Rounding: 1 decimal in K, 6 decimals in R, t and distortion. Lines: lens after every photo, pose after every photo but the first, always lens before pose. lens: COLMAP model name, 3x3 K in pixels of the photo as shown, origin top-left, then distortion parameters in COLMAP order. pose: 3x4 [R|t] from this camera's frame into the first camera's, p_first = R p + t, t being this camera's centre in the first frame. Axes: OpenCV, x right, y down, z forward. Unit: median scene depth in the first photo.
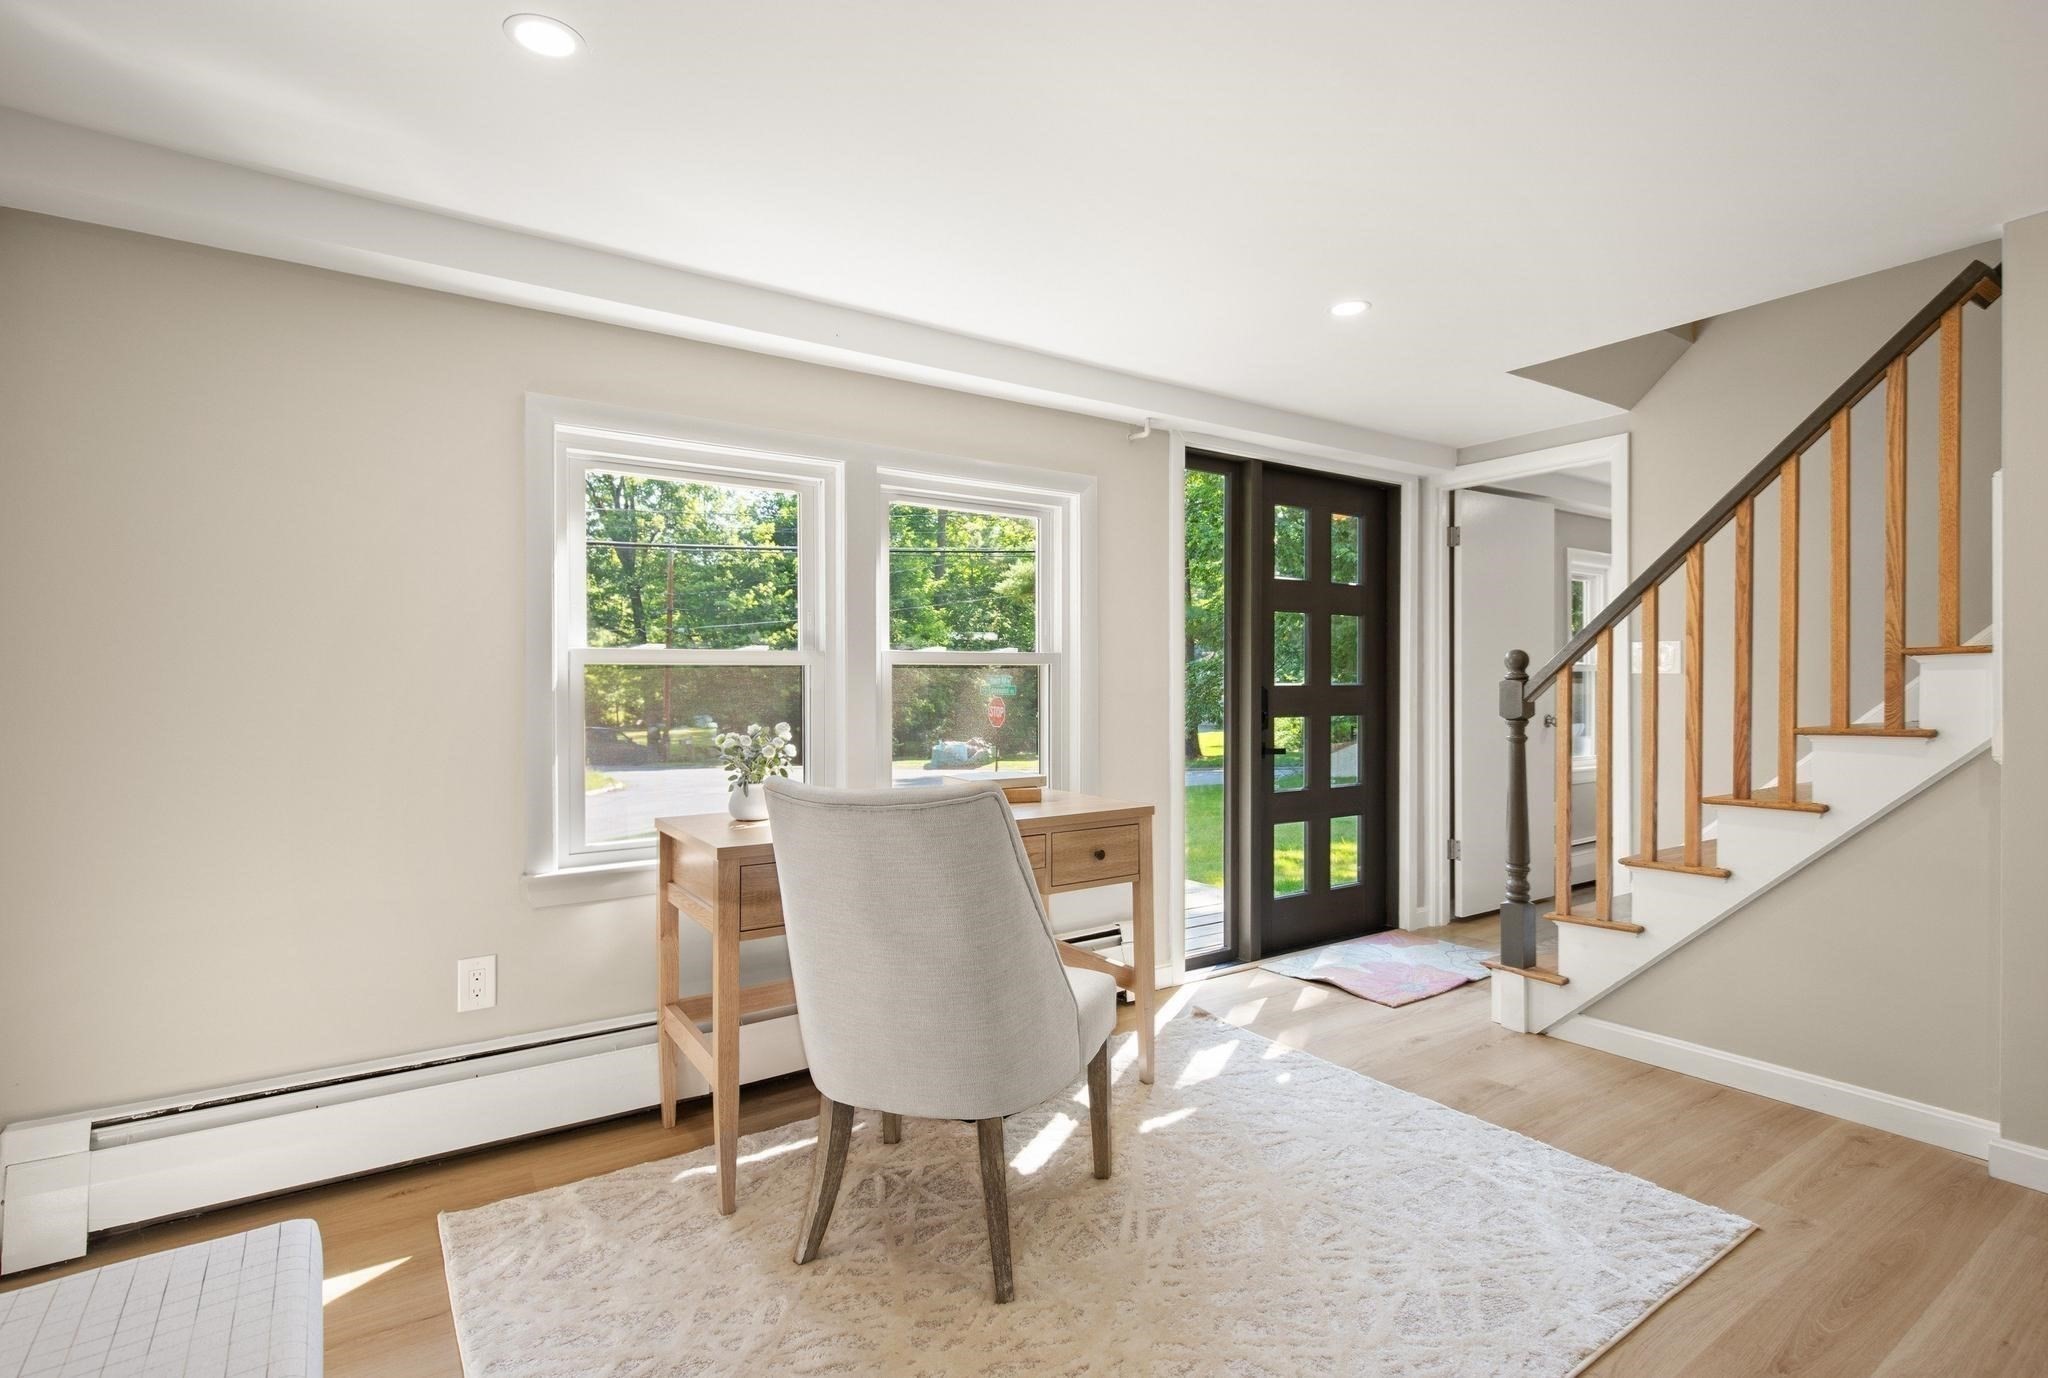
lens RADIAL K [[984.2, 0, 1024.0], [0, 984.2, 689.0], [0, 0, 1]] dist [-0.001710, -0.000171]
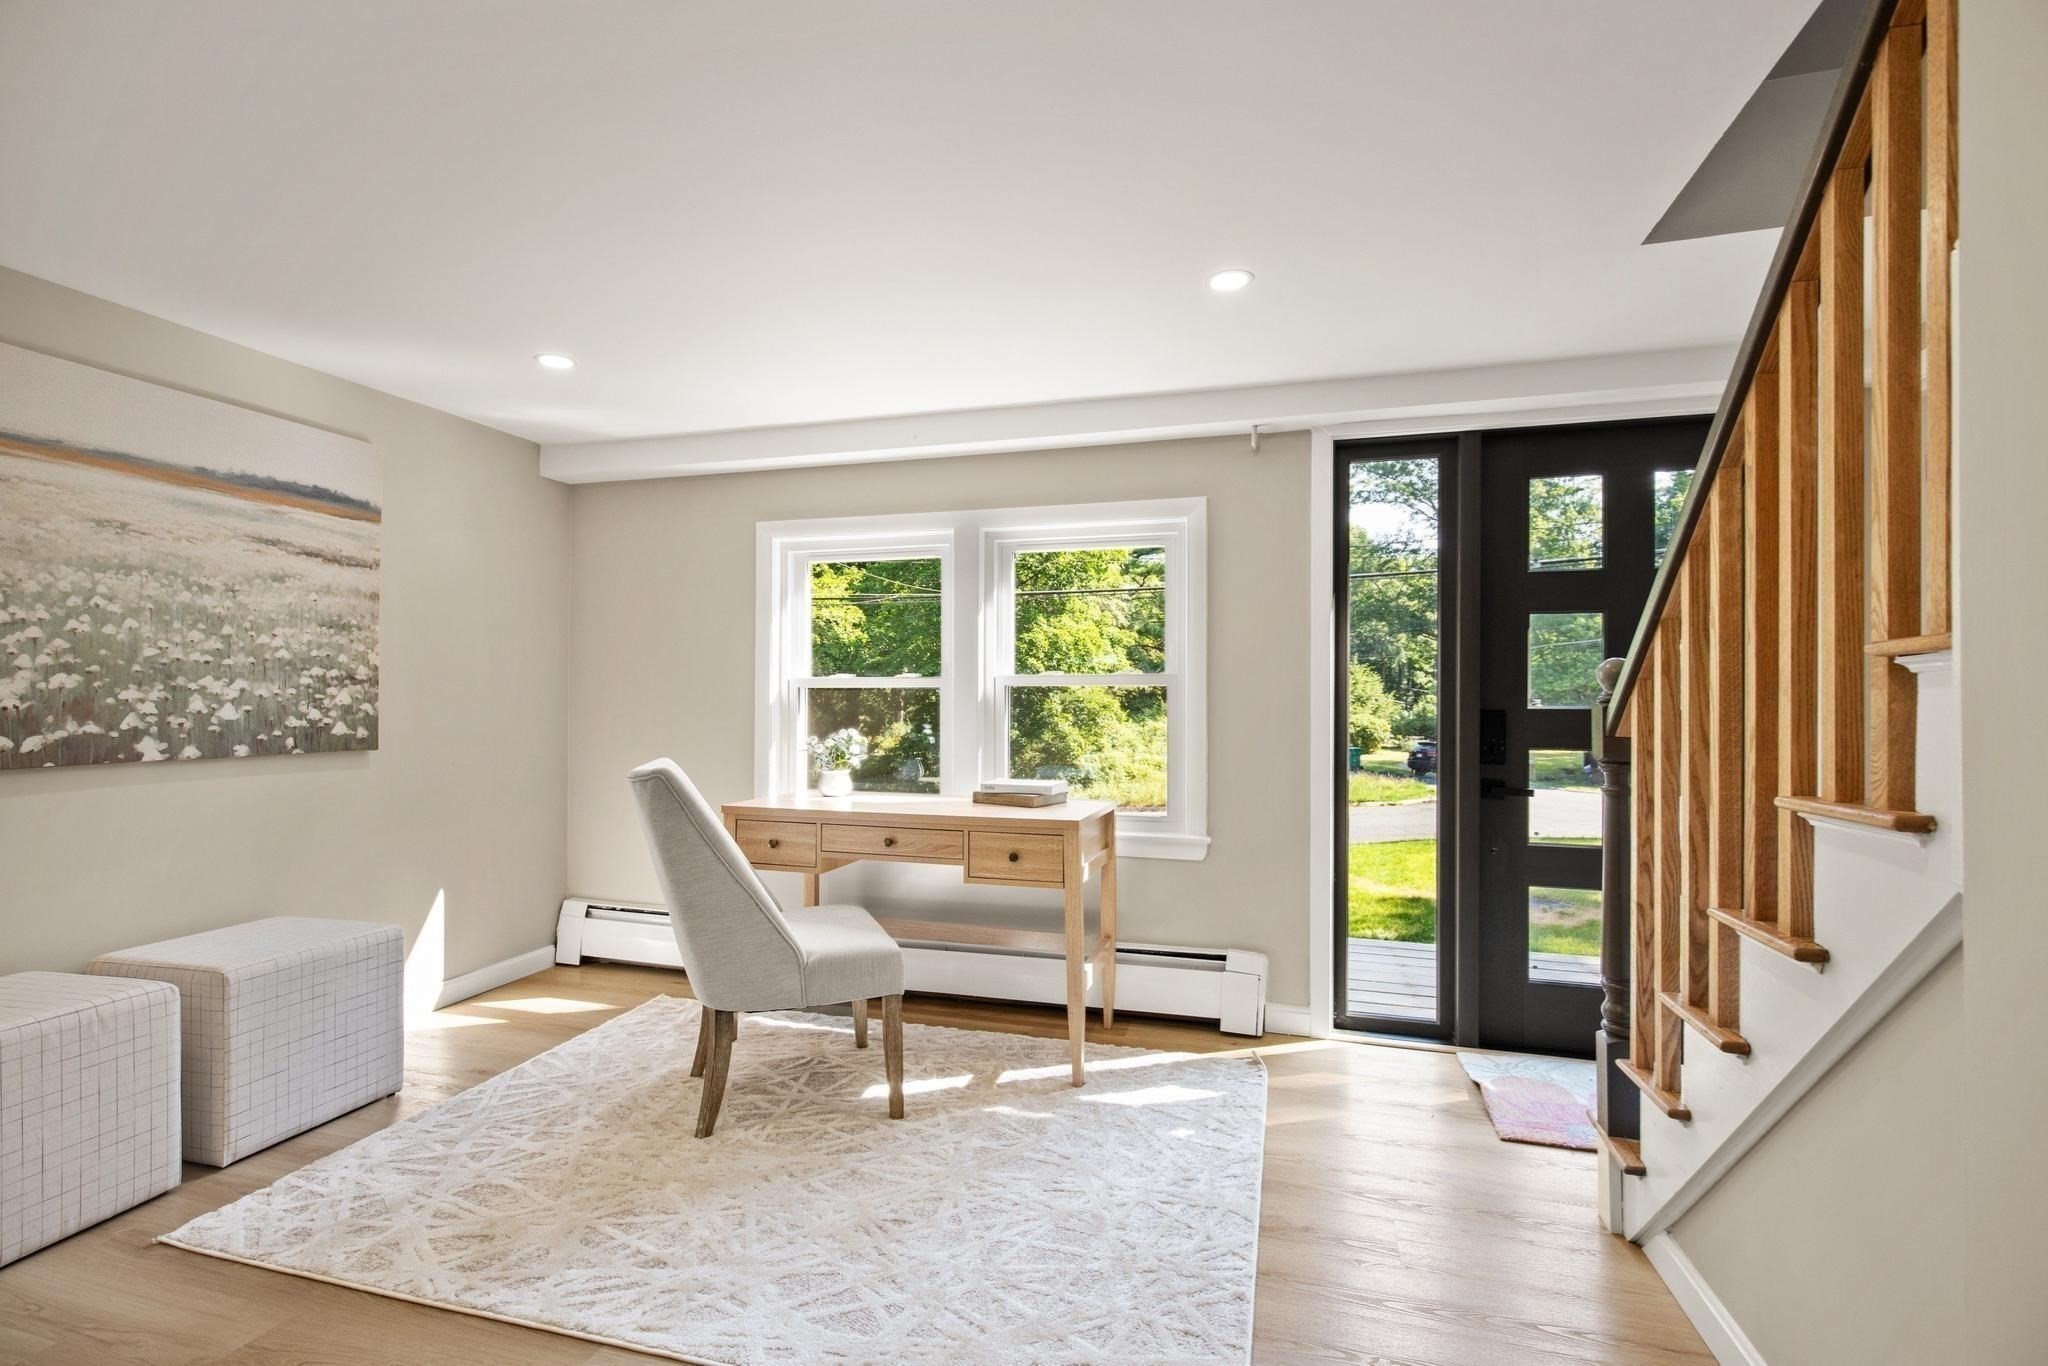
lens RADIAL K [[909.6, 0, 1024.0], [0, 909.6, 683.0], [0, 0, 1]] dist [0.000003, 0.000006]
pose [[0.621971, -0.012306, -0.782944, 0.694928], [-0.006844, 0.999753, -0.021150, -0.005203], [0.783010, 0.018513, 0.621733, 0.285945]]
